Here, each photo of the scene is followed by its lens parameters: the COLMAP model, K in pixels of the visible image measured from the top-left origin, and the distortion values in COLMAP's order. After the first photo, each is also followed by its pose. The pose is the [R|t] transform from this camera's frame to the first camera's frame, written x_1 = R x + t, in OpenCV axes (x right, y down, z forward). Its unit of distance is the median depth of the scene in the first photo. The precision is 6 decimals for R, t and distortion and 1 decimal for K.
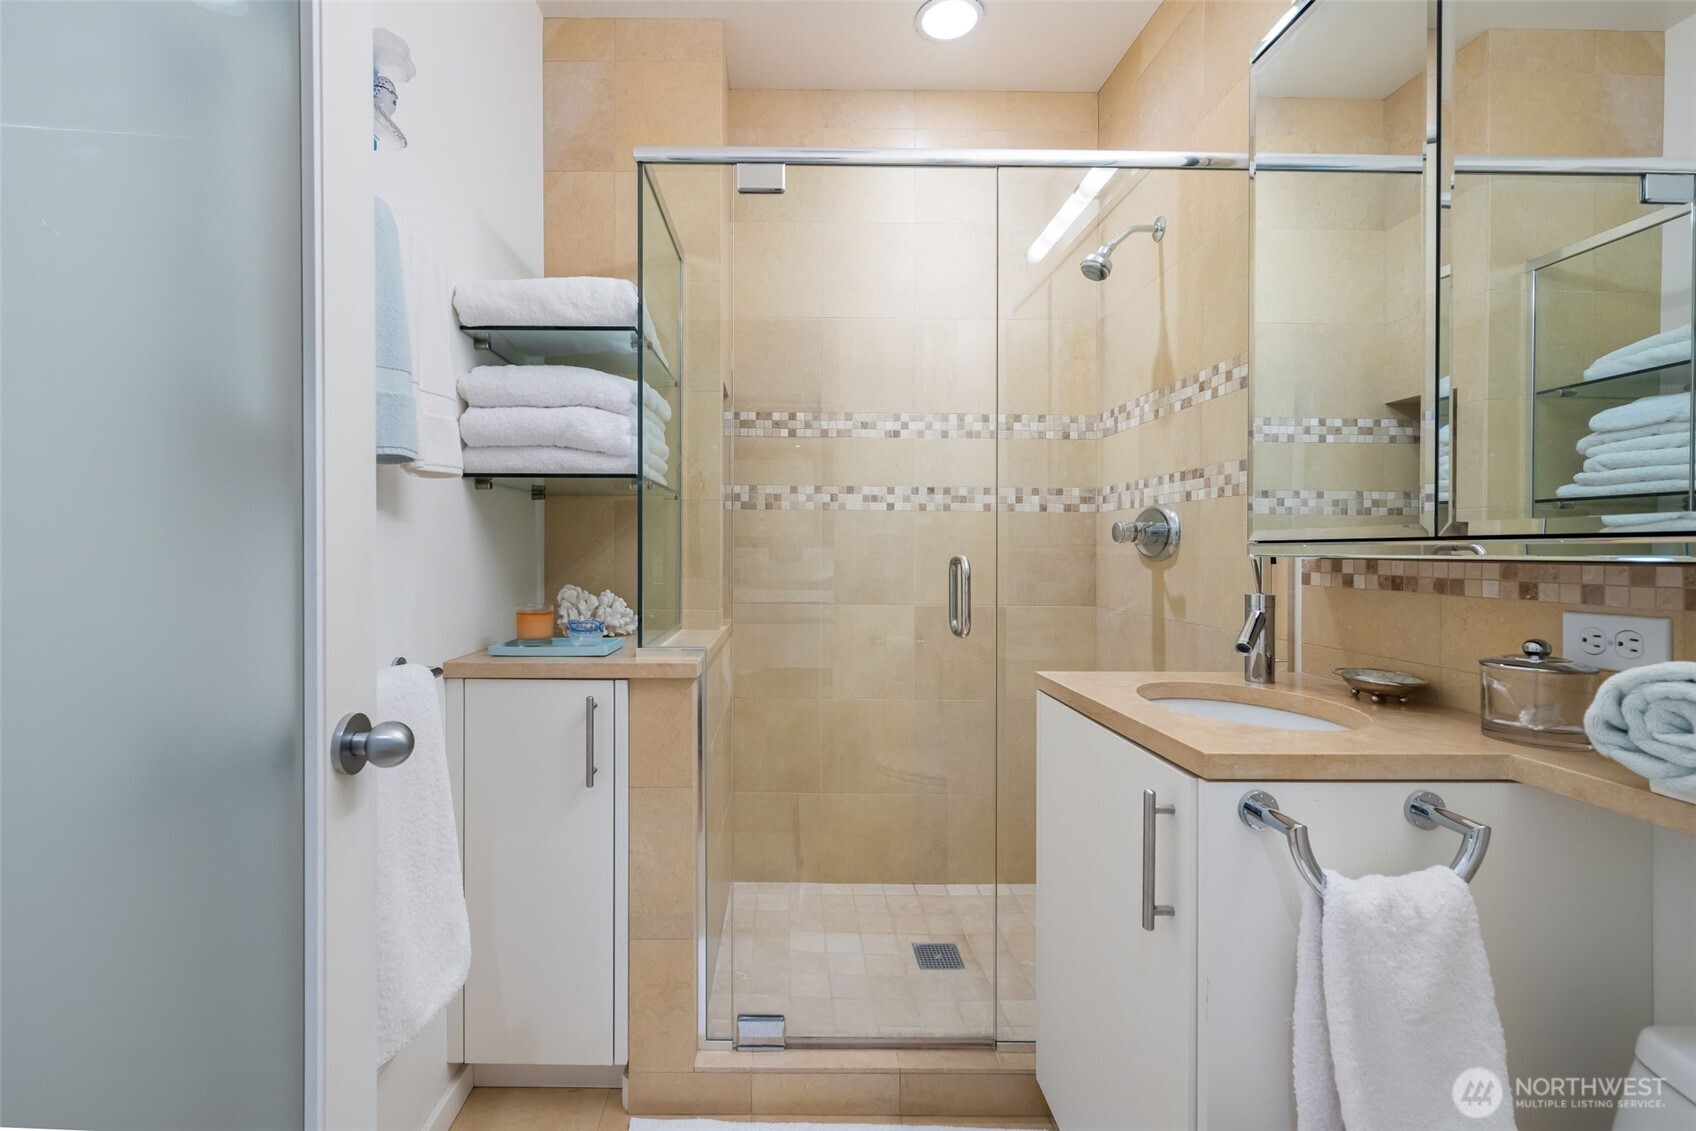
lens RADIAL K [[747.8, 0, 889.5], [0, 747.8, 557.1], [0, 0, 1]] dist [0.000108, -0.000550]
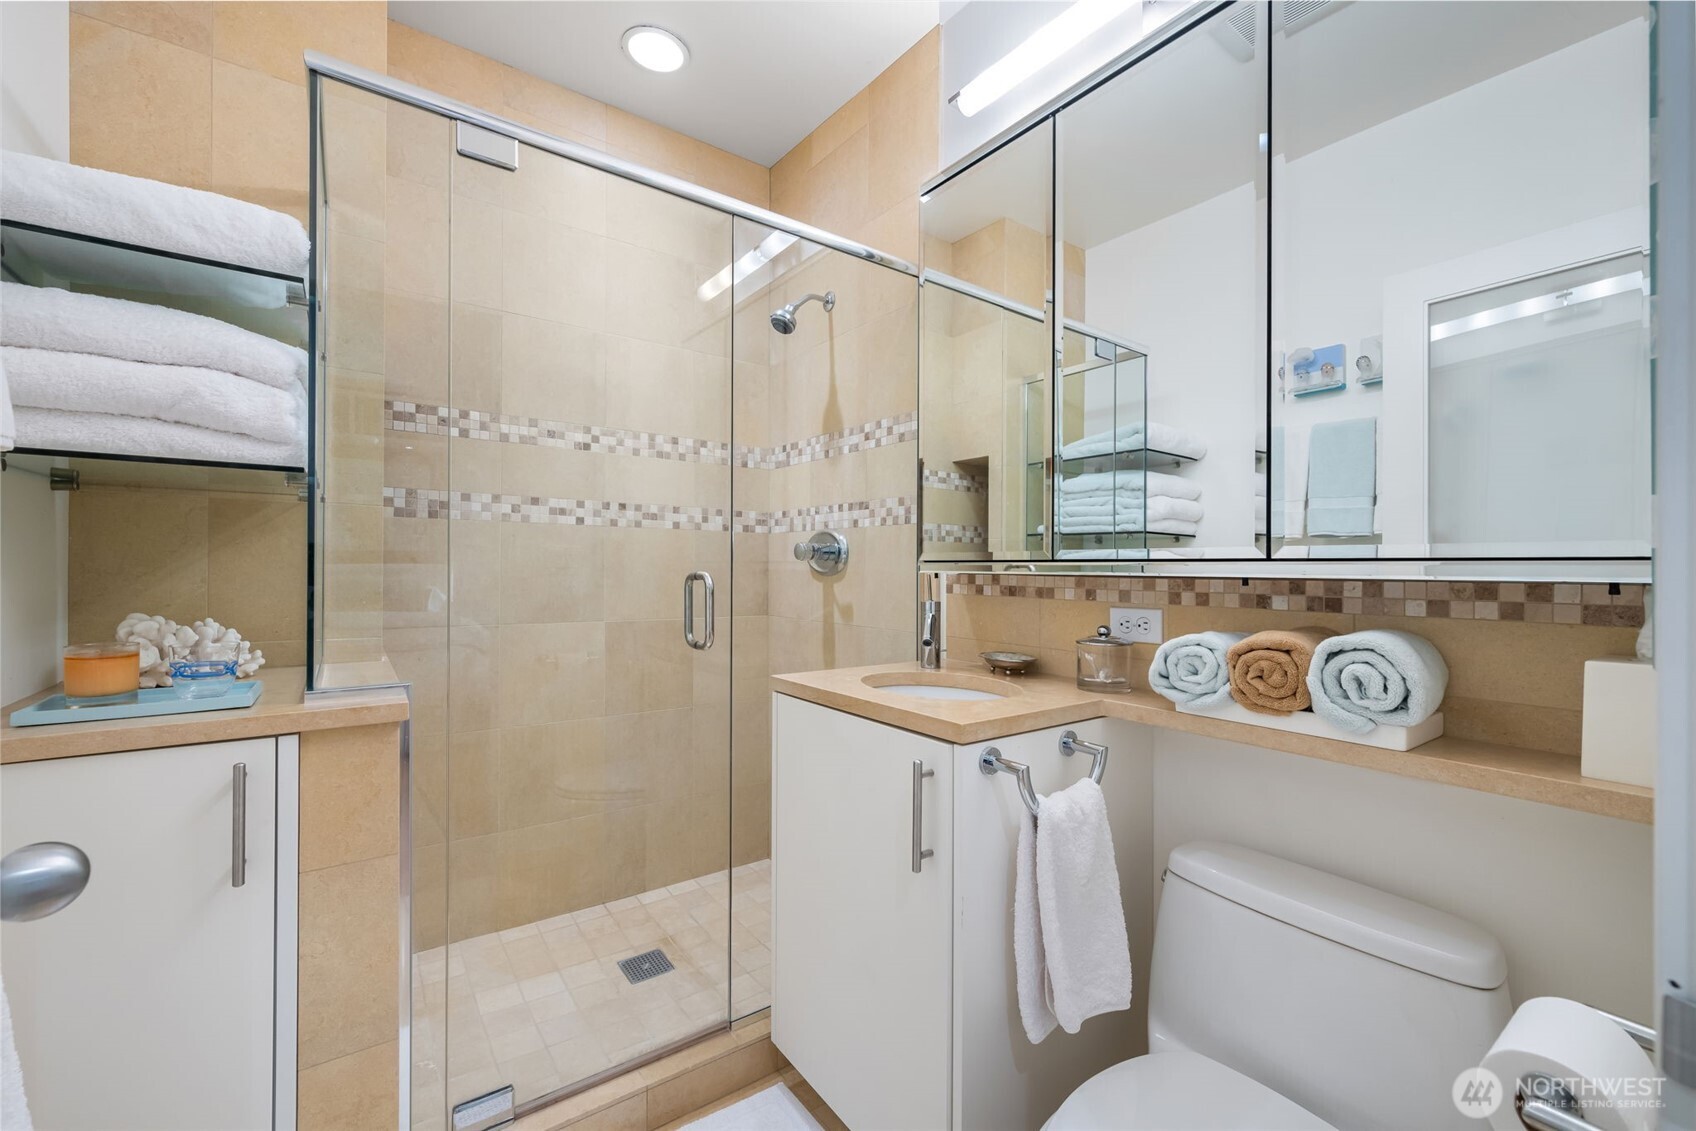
lens RADIAL K [[685.0, 0, 848.0], [0, 685.0, 565.5], [0, 0, 1]] dist [0.001518, 0.000002]
pose [[0.814913, 0.003692, 0.579571, -0.284286], [-0.000504, 0.999984, -0.005660, -0.005607], [-0.579582, 0.004320, 0.814902, 0.089595]]
